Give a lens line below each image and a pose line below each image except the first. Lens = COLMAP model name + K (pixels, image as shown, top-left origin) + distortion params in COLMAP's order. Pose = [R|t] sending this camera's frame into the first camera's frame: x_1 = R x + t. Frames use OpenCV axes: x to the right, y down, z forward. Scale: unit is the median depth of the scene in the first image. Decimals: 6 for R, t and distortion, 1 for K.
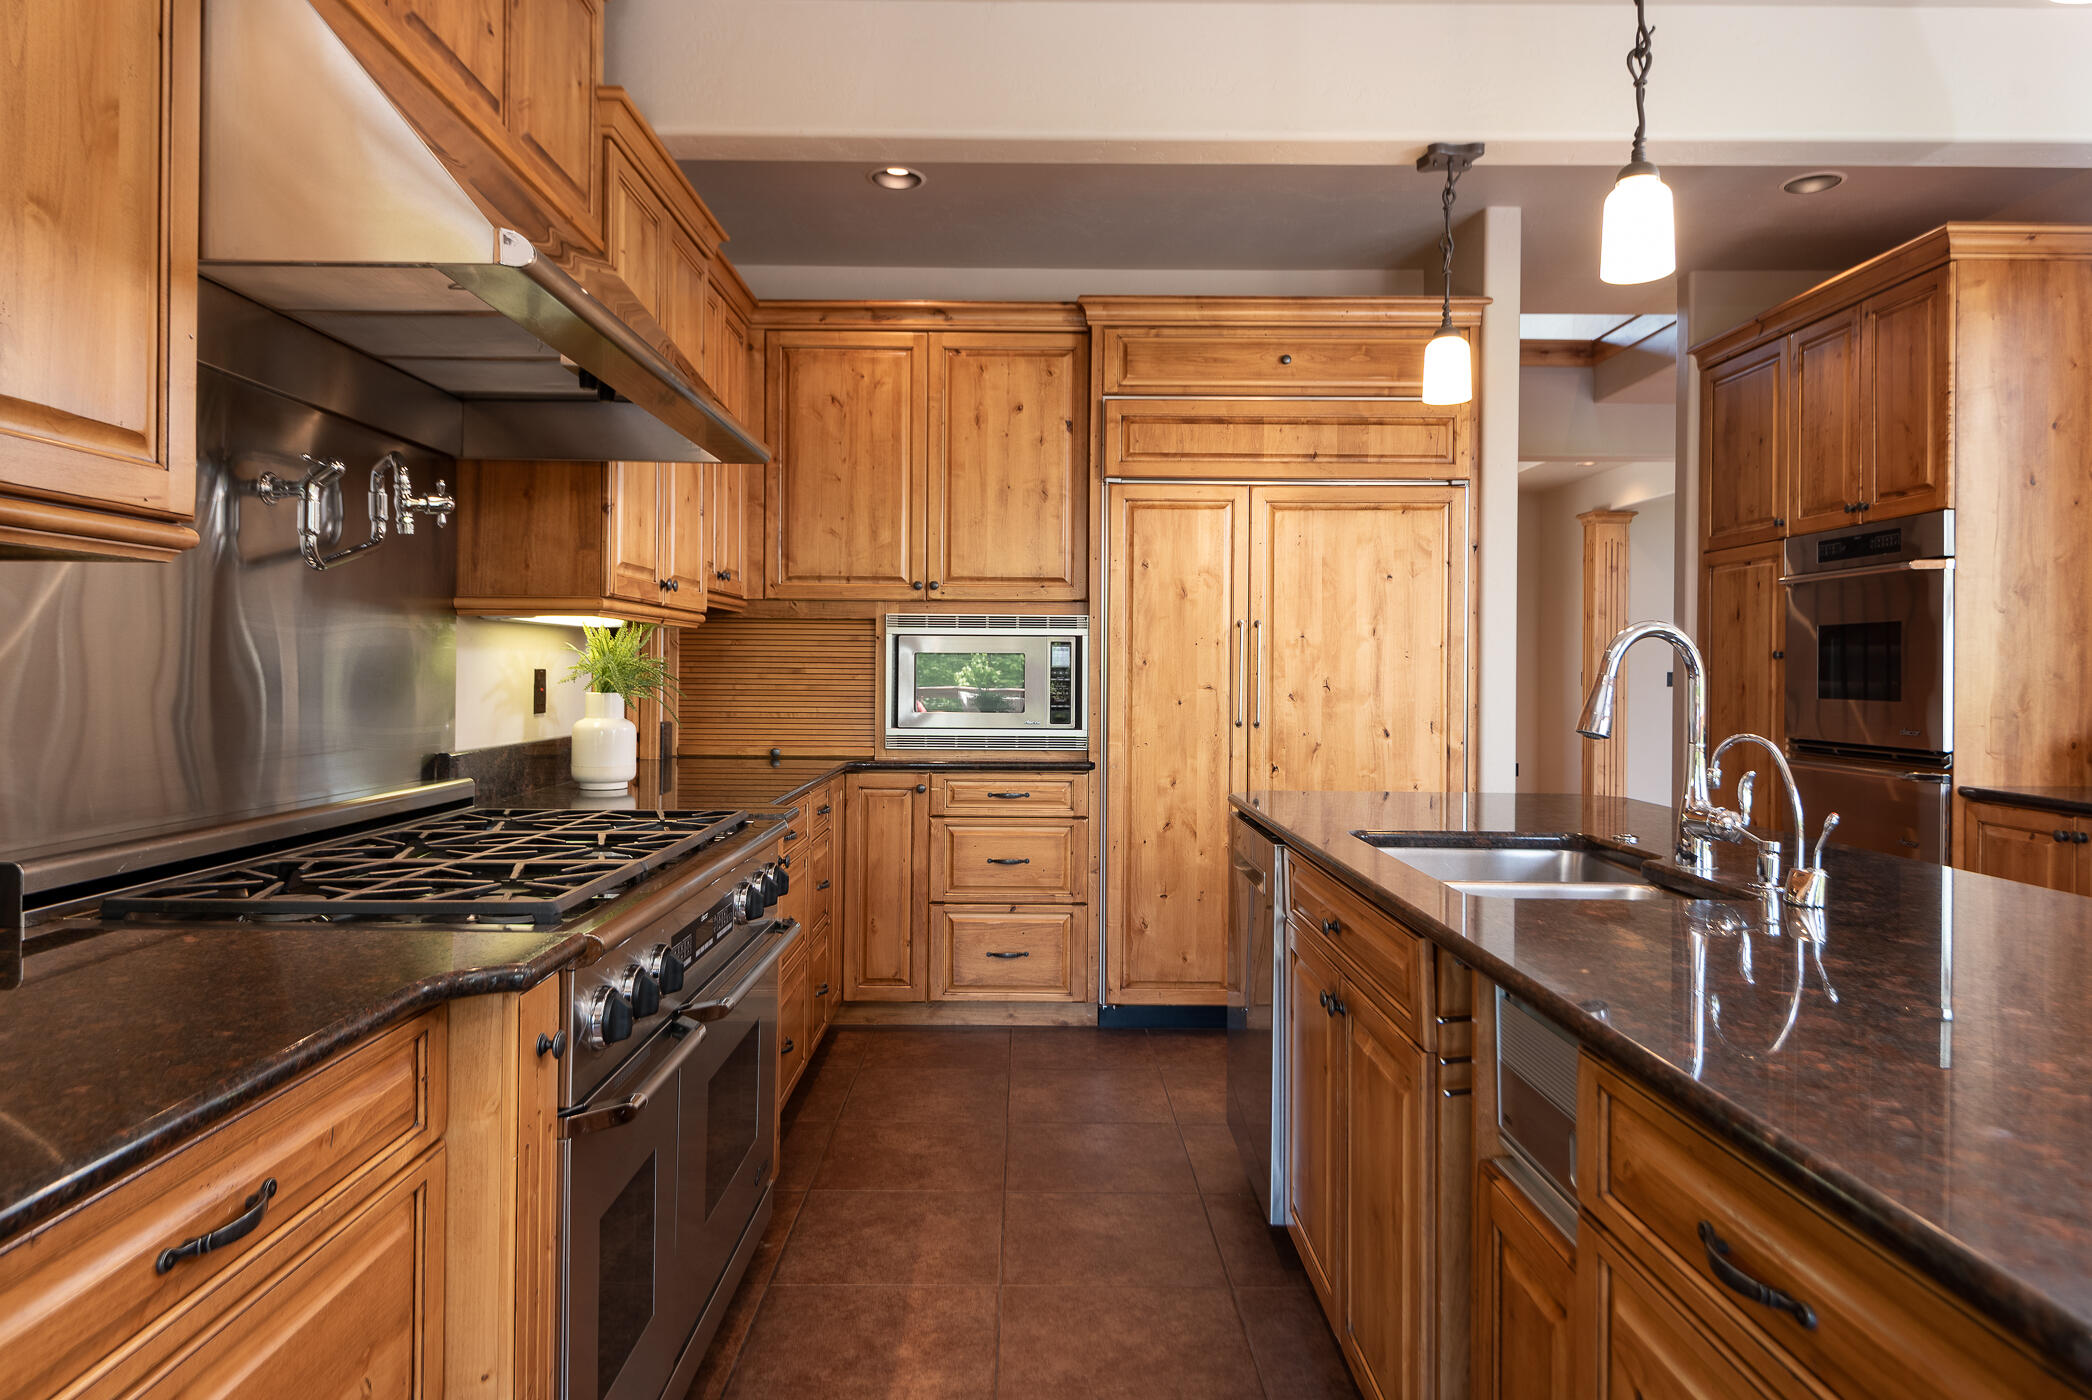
lens RADIAL K [[1276.9, 0, 1041.6], [0, 1276.9, 688.6], [0, 0, 1]] dist [0.009571, -0.004046]
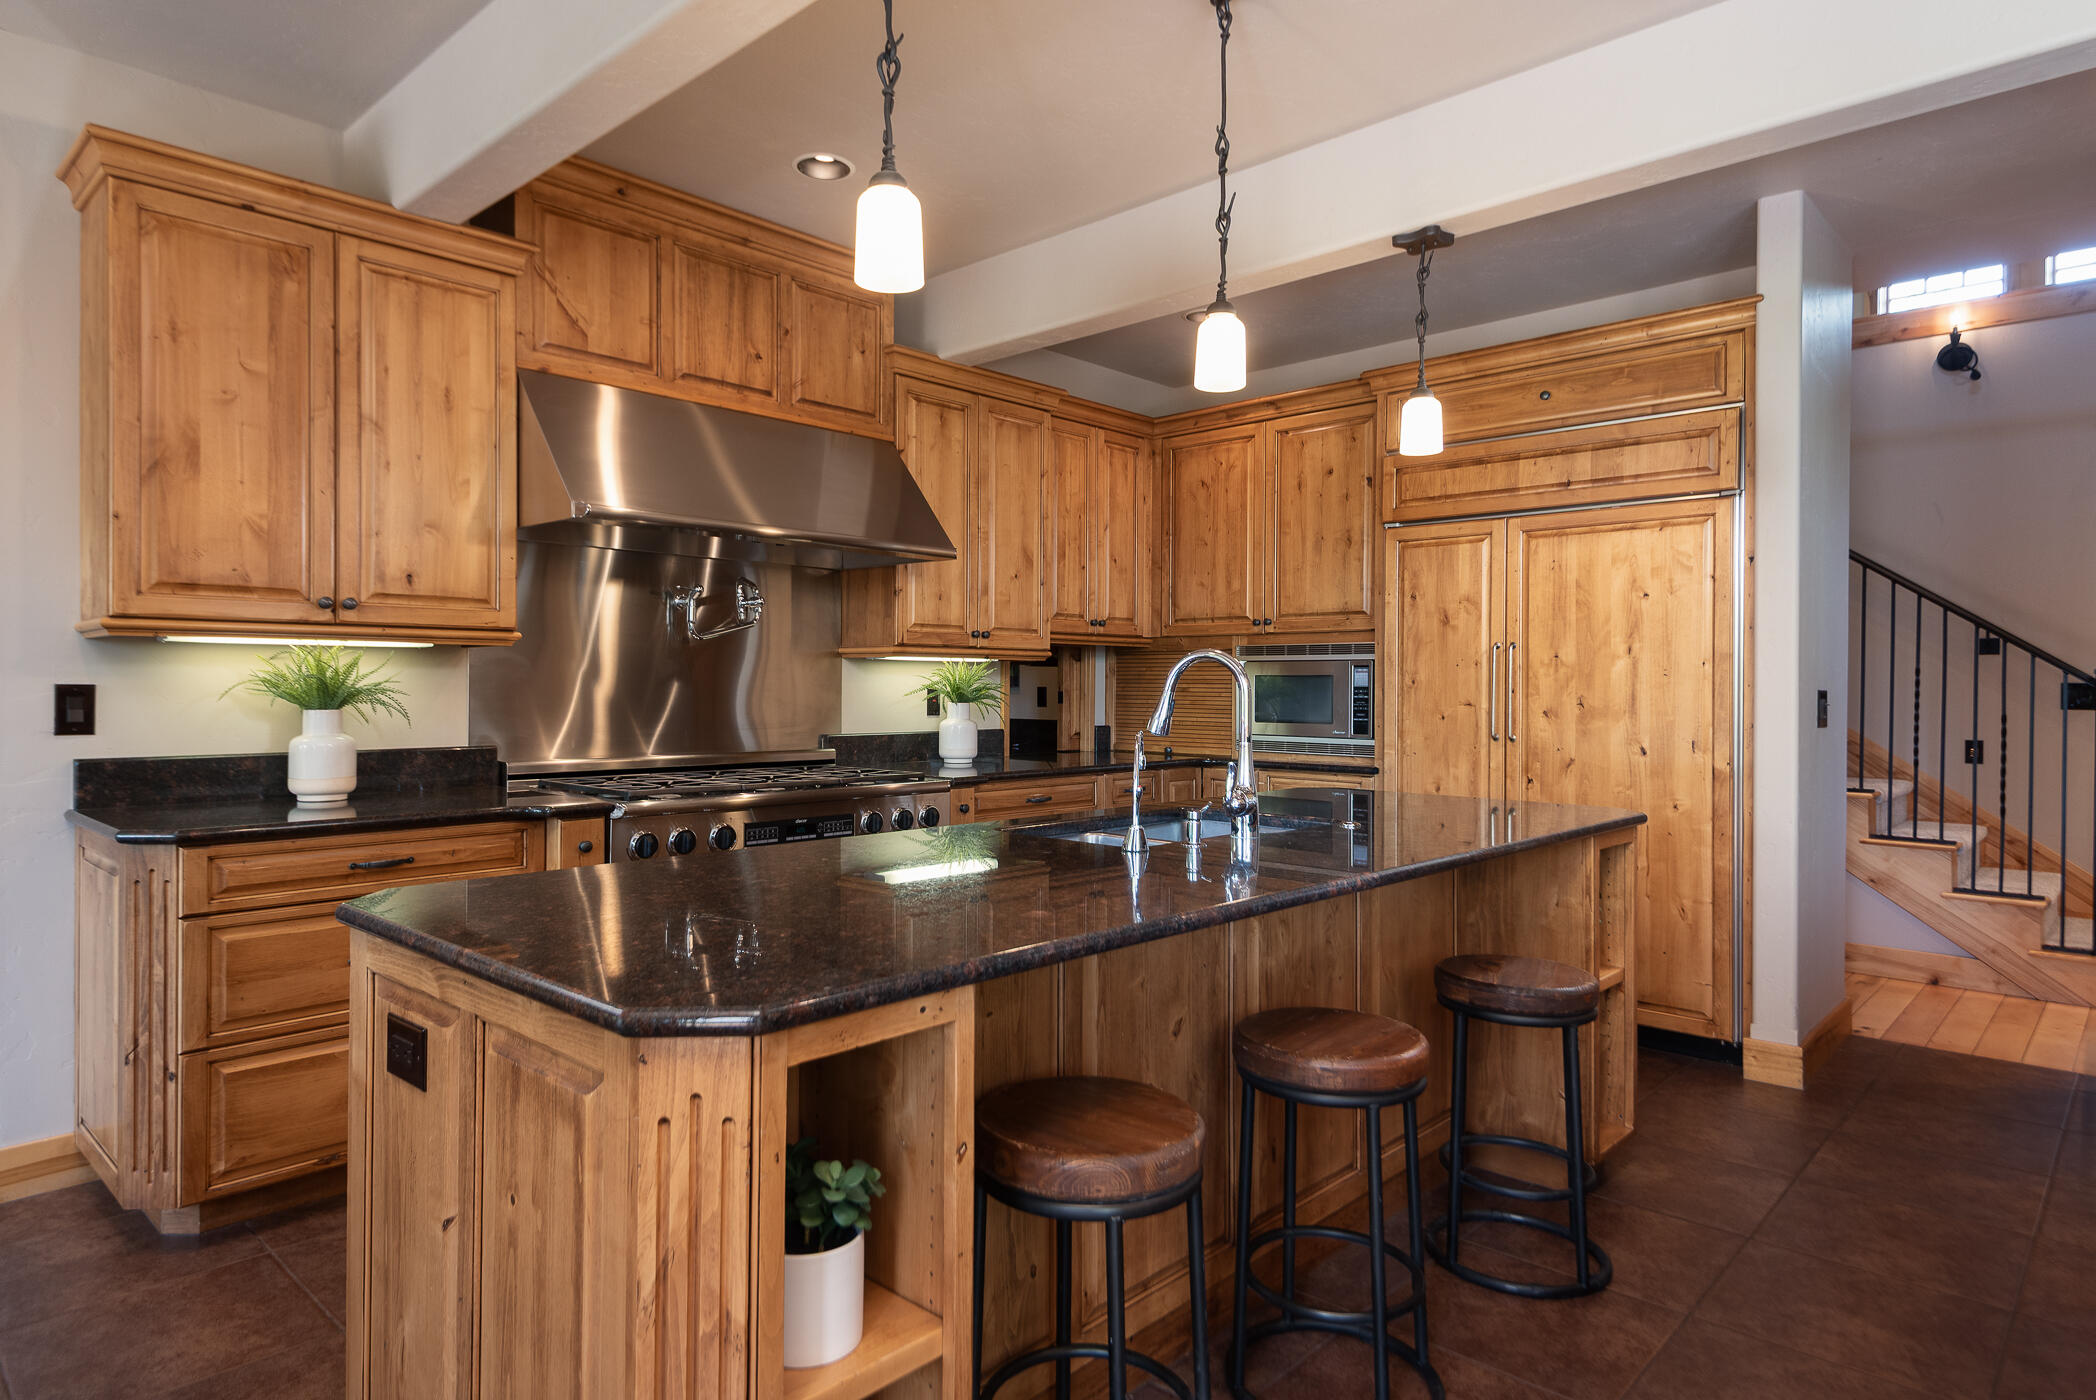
lens RADIAL K [[1200.6, 0, 1050.7], [0, 1200.6, 697.8], [0, 0, 1]] dist [0.017146, -0.000322]
pose [[0.728577, 0.003213, -0.684956, 0.579515], [-0.010160, 0.999930, -0.006116, 0.003674], [0.684888, 0.011416, 0.728559, -0.007451]]
